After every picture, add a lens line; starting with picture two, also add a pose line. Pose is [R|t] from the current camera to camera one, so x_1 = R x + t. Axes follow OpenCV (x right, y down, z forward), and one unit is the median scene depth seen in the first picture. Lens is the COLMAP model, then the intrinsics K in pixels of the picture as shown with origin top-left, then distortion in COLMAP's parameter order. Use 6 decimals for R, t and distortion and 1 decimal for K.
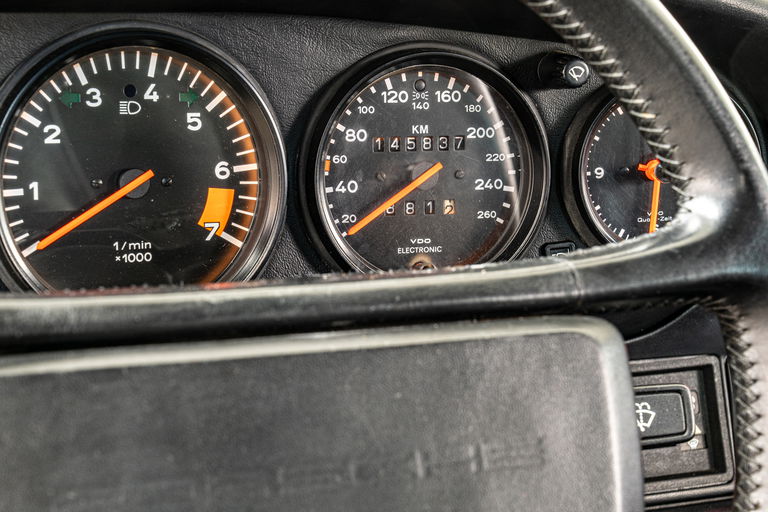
lens RADIAL K [[1572.7, 0, 390.0], [0, 1572.7, 253.3], [0, 0, 1]] dist [-0.020651, 0.000000]
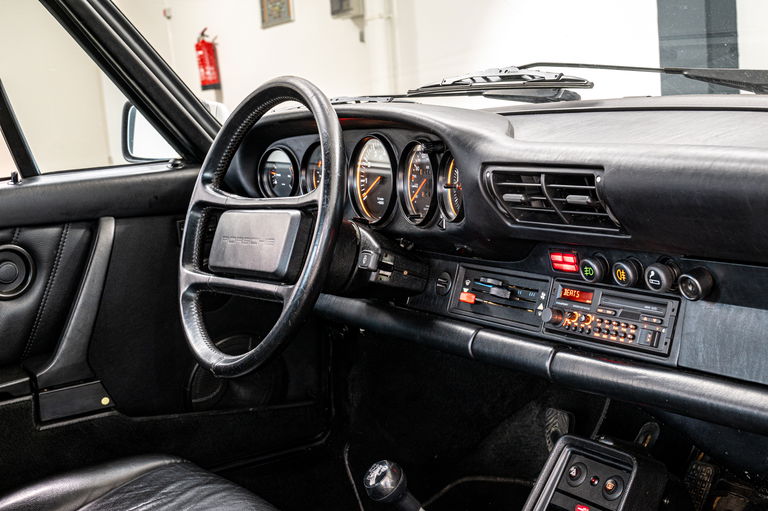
lens RADIAL K [[1141.0, 0, 383.2], [0, 1141.0, 259.2], [0, 0, 1]] dist [-0.006913, 0.000000]
pose [[0.122977, 0.102099, -0.987144, 2.308635], [-0.122362, 0.988664, 0.087012, -0.091721], [0.984837, 0.110088, 0.134076, 0.714558]]
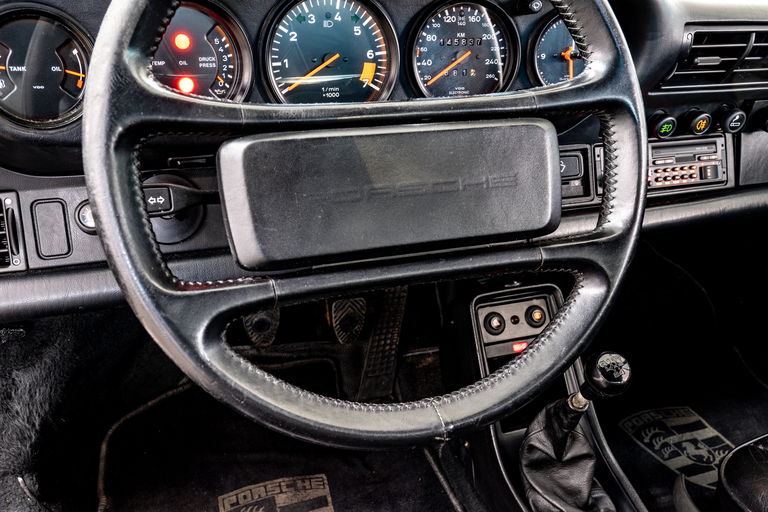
lens RADIAL K [[647.4, 0, 387.8], [0, 647.4, 257.2], [0, 0, 1]] dist [-0.002429, -0.009475]
pose [[0.997005, 0.019607, -0.074807, -0.009427], [-0.002399, 0.974703, 0.223490, 0.022529], [0.077297, -0.222641, 0.971831, 0.061866]]
